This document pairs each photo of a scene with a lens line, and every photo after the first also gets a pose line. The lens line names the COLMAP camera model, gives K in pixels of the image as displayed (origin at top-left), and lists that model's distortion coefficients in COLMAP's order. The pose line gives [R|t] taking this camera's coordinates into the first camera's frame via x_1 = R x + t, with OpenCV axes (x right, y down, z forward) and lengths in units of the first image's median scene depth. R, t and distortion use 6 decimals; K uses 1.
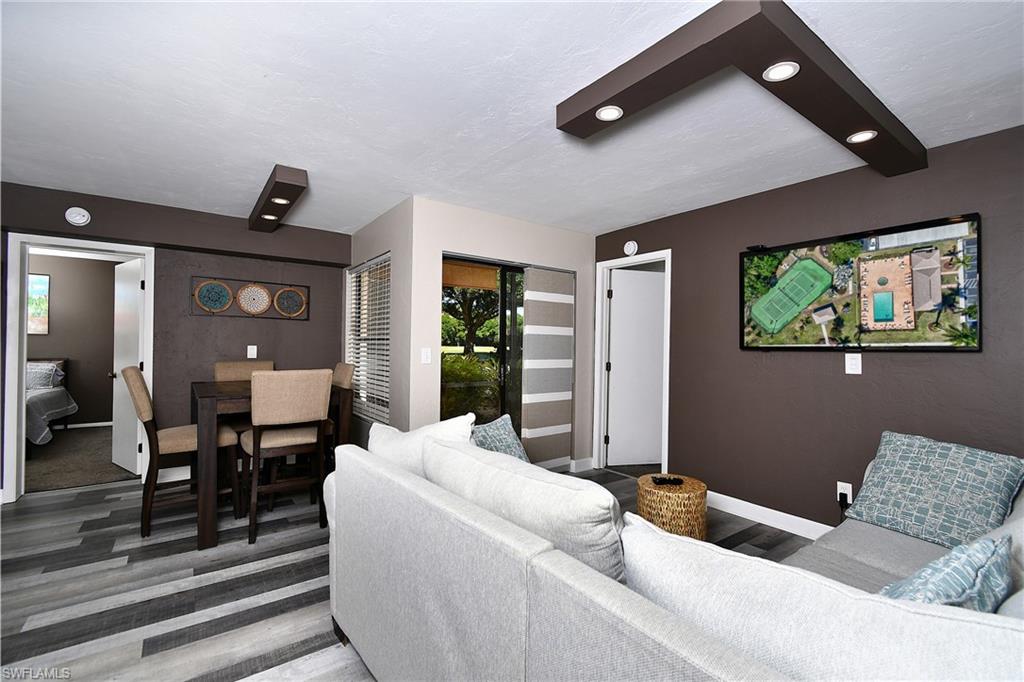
lens RADIAL K [[447.3, 0, 515.9], [0, 447.3, 342.2], [0, 0, 1]] dist [0.009289, 0.000175]
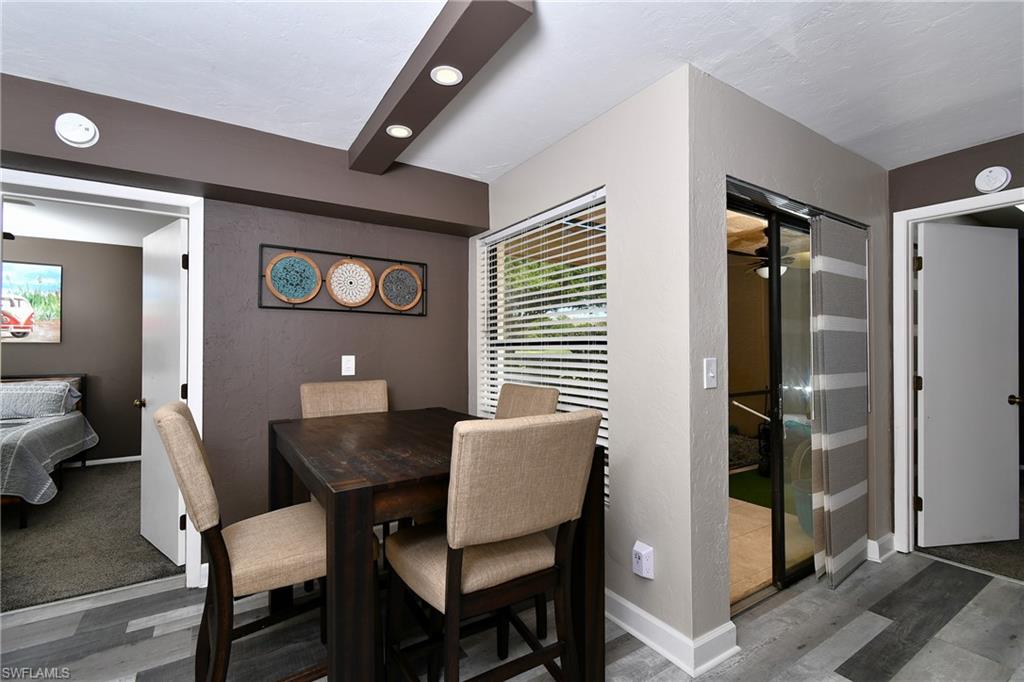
lens RADIAL K [[447.3, 0, 506.7], [0, 447.3, 344.3], [0, 0, 1]] dist [0.009289, 0.000175]
pose [[0.998616, -0.013206, -0.050910, -0.322810], [0.012949, 0.999902, -0.005380, -0.002438], [0.050976, 0.004713, 0.998689, 0.366823]]
